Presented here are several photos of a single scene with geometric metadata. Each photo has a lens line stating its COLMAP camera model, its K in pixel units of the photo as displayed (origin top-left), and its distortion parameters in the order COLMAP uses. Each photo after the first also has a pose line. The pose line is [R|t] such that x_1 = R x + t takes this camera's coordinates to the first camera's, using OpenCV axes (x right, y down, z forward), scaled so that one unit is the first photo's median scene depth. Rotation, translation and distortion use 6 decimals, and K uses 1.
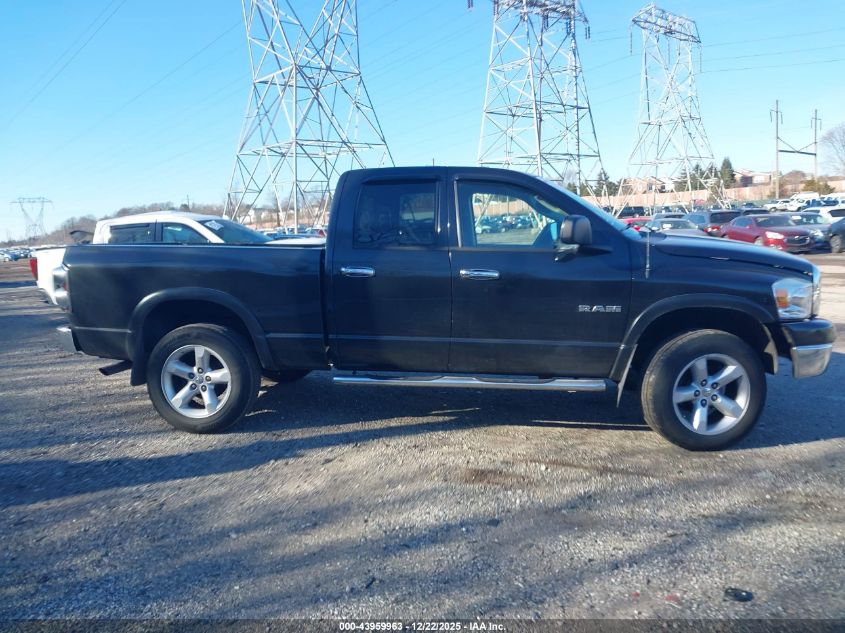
lens RADIAL K [[667.2, 0, 422.5], [0, 667.2, 316.5], [0, 0, 1]] dist [0.004235, 0.001657]
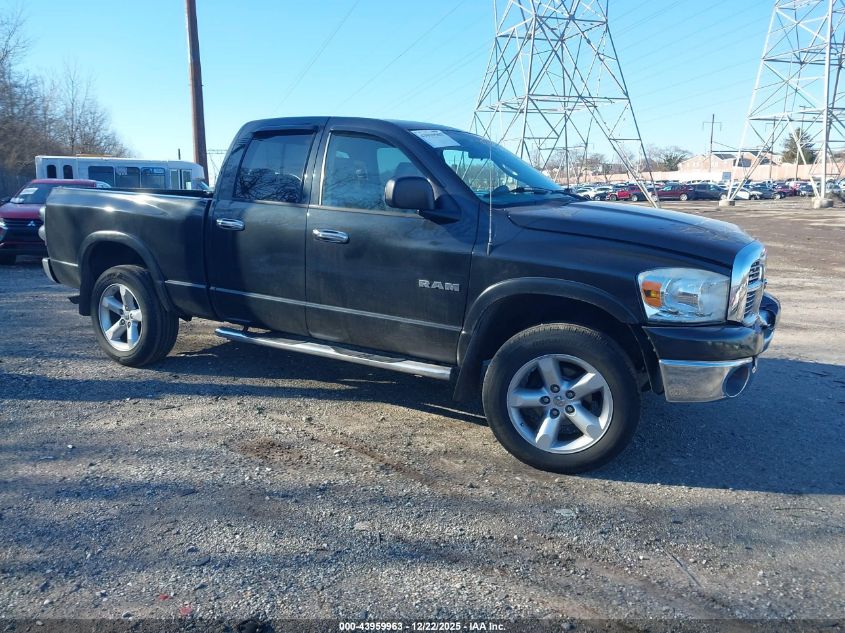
lens RADIAL K [[667.2, 0, 422.5], [0, 667.2, 316.5], [0, 0, 1]] dist [0.004235, 0.001657]
pose [[0.921195, 0.112144, -0.372591, 0.515760], [-0.089420, 0.992952, 0.077781, -0.032844], [0.378688, -0.038335, 0.924730, 0.180016]]
